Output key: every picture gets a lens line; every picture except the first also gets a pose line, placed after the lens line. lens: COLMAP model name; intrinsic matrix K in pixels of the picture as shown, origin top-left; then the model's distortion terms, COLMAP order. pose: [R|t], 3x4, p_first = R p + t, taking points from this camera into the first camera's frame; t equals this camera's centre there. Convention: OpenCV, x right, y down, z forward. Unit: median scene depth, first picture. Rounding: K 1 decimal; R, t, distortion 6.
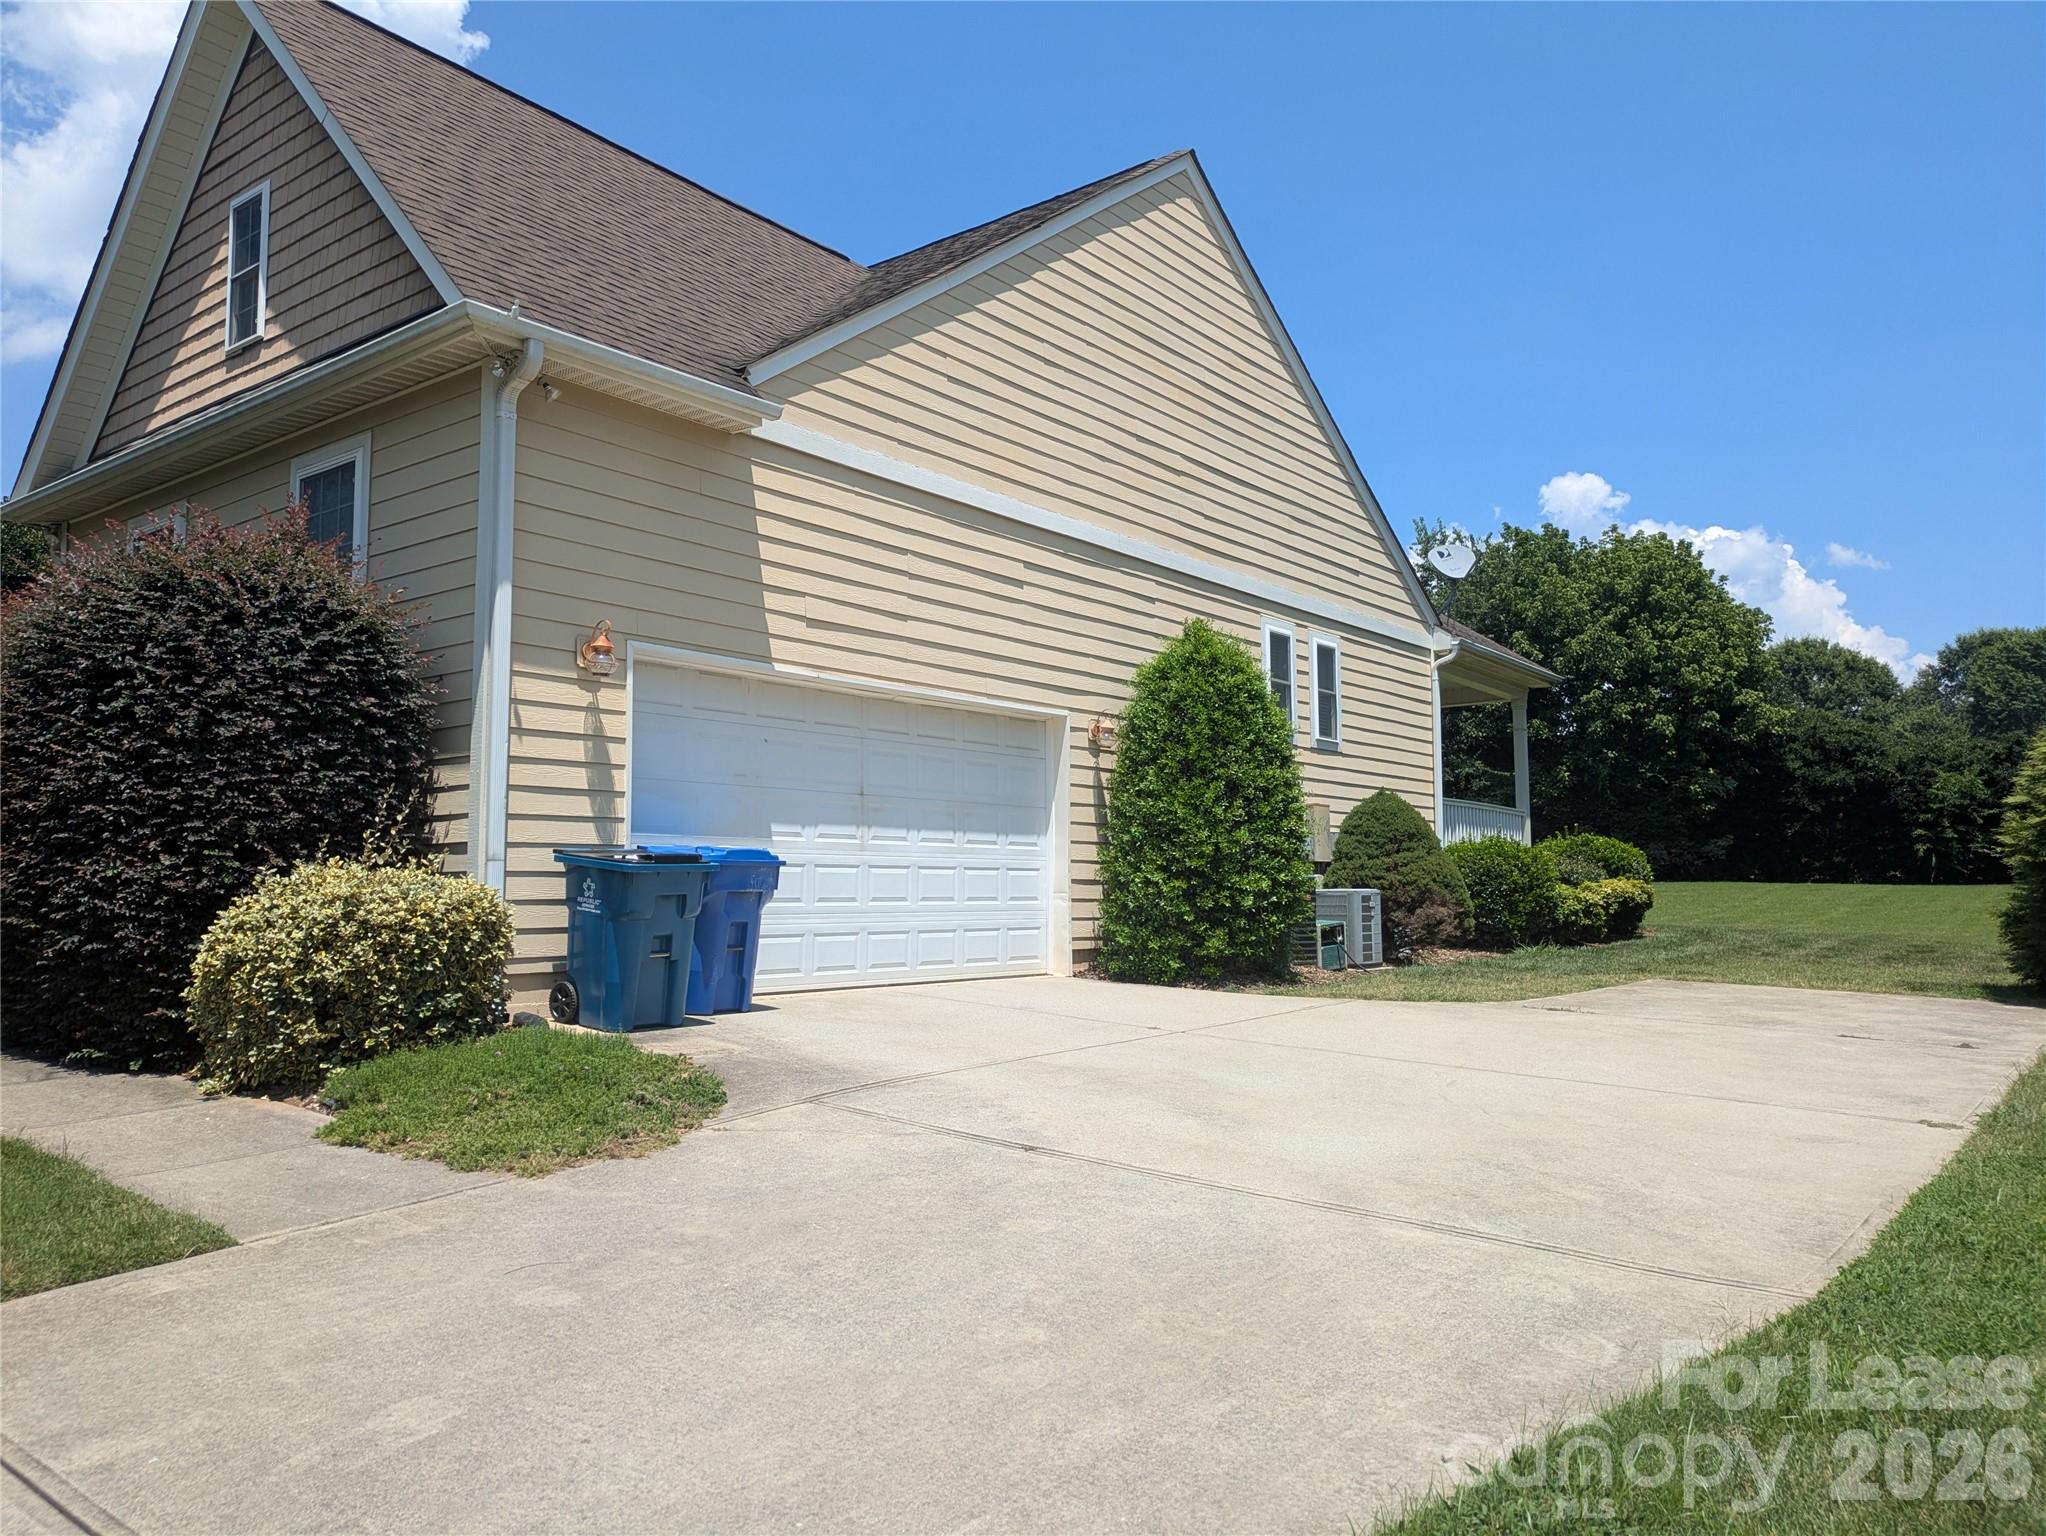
lens RADIAL K [[1465.7, 0, 1032.5], [0, 1465.7, 766.4], [0, 0, 1]] dist [-0.007246, -0.002072]
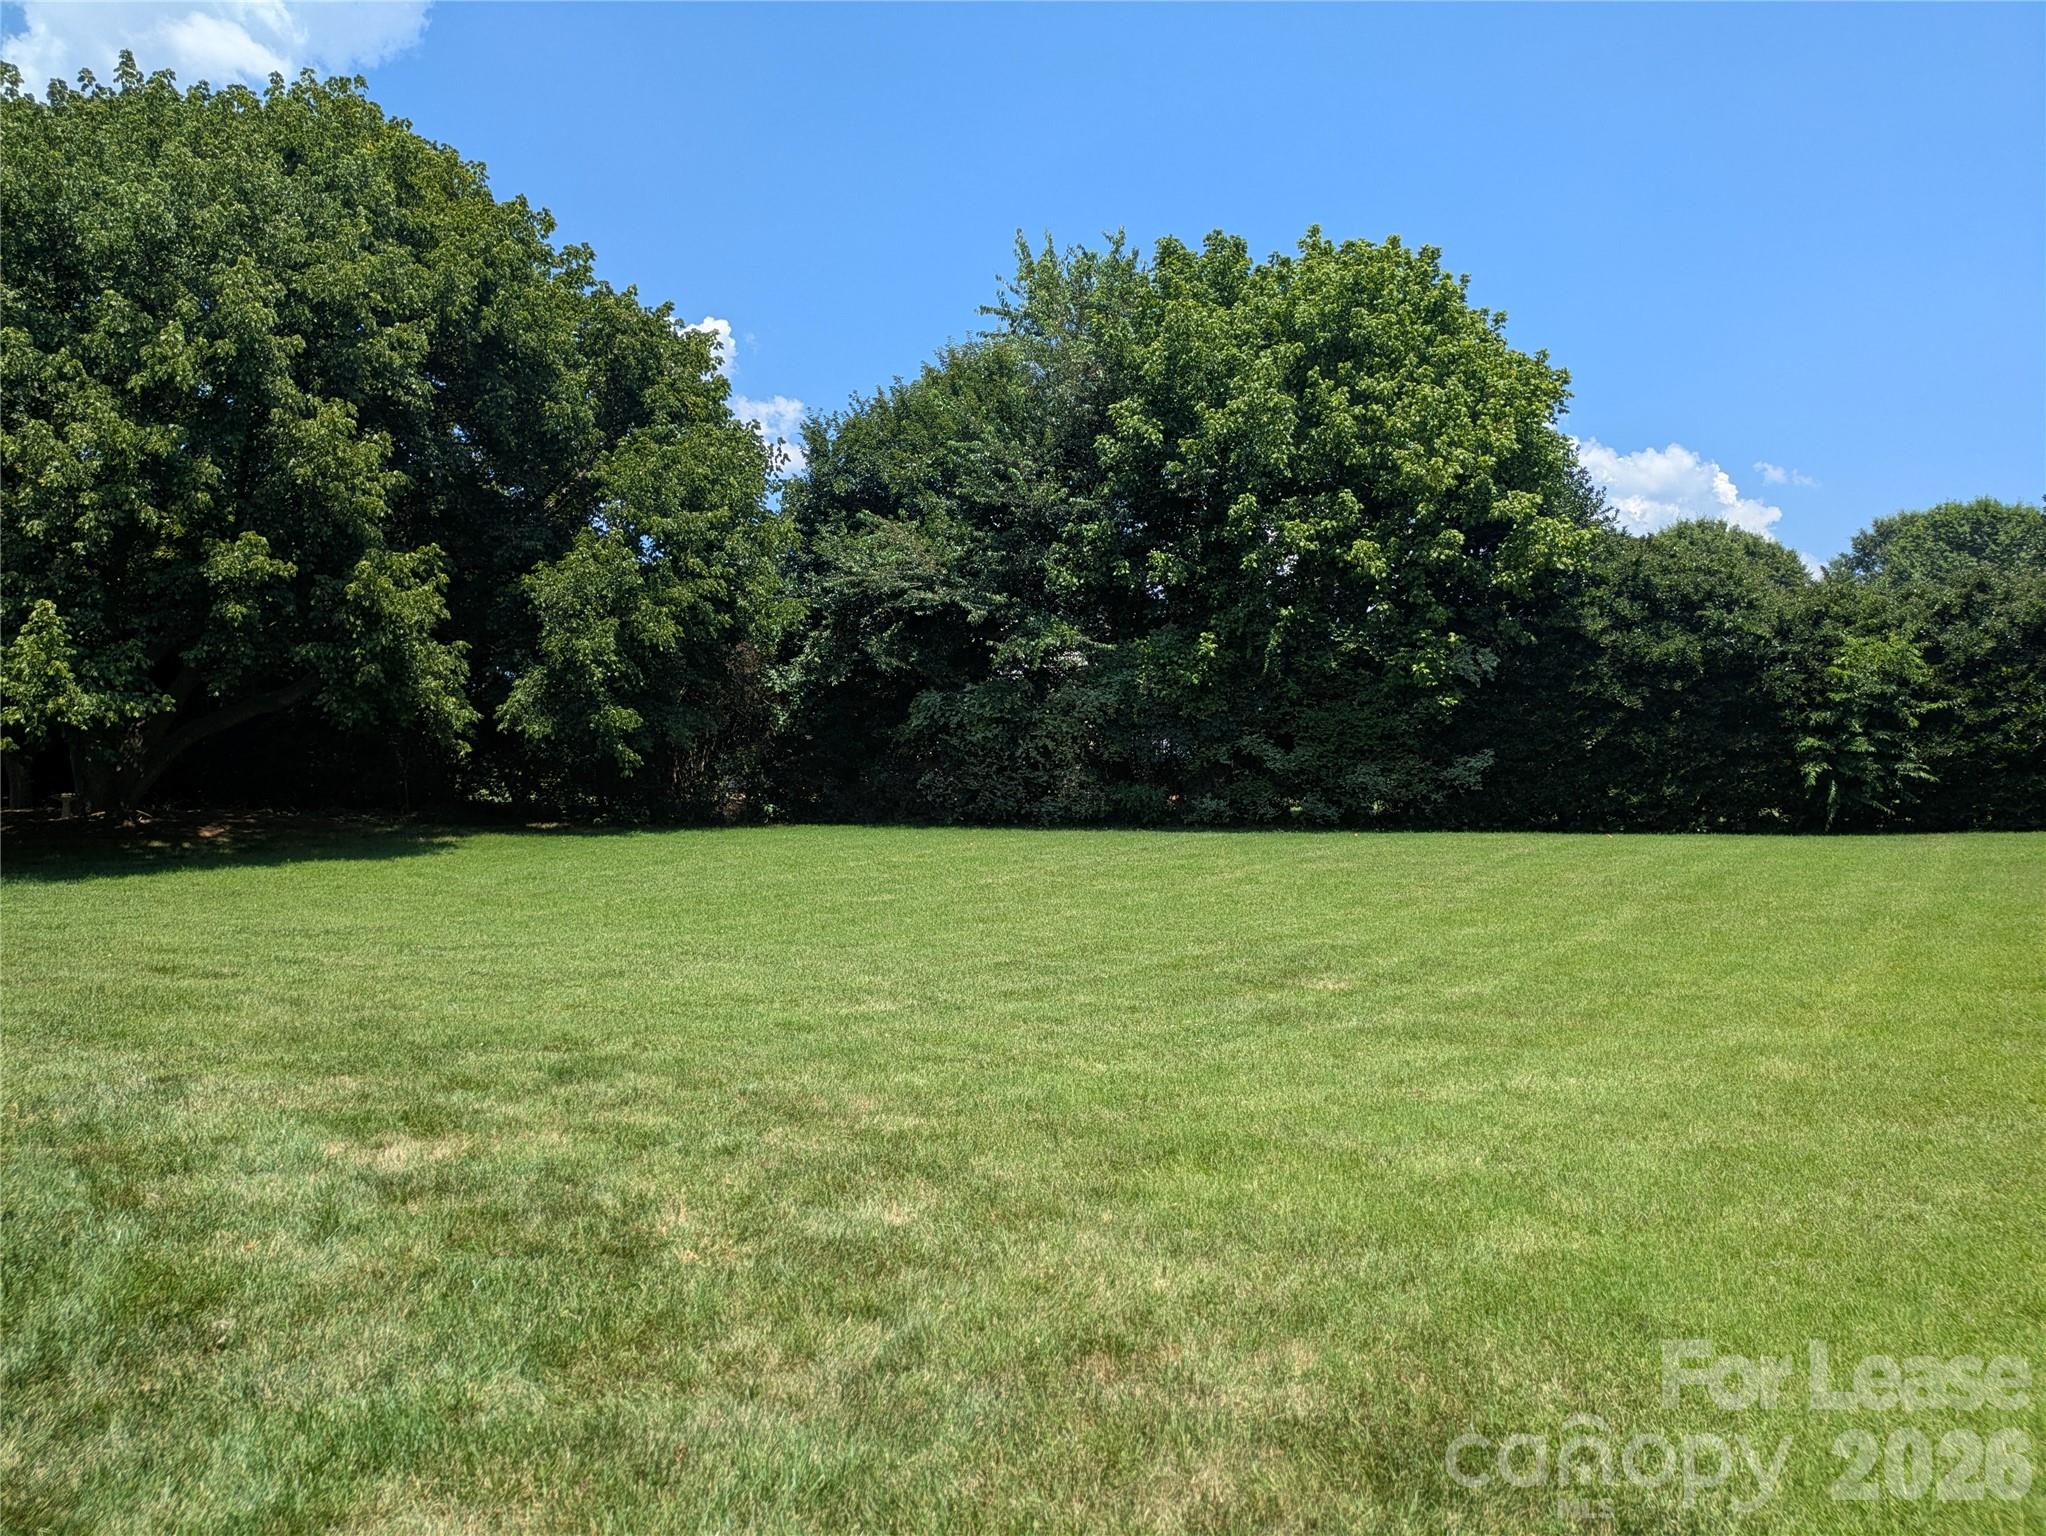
lens RADIAL K [[1465.7, 0, 1017.6], [0, 1465.7, 767.3], [0, 0, 1]] dist [-0.007246, -0.002072]
pose [[0.999410, -0.006813, 0.033670, 0.274928], [0.005169, 0.998800, 0.048692, 0.025009], [-0.033961, -0.048490, 0.998246, 0.434551]]
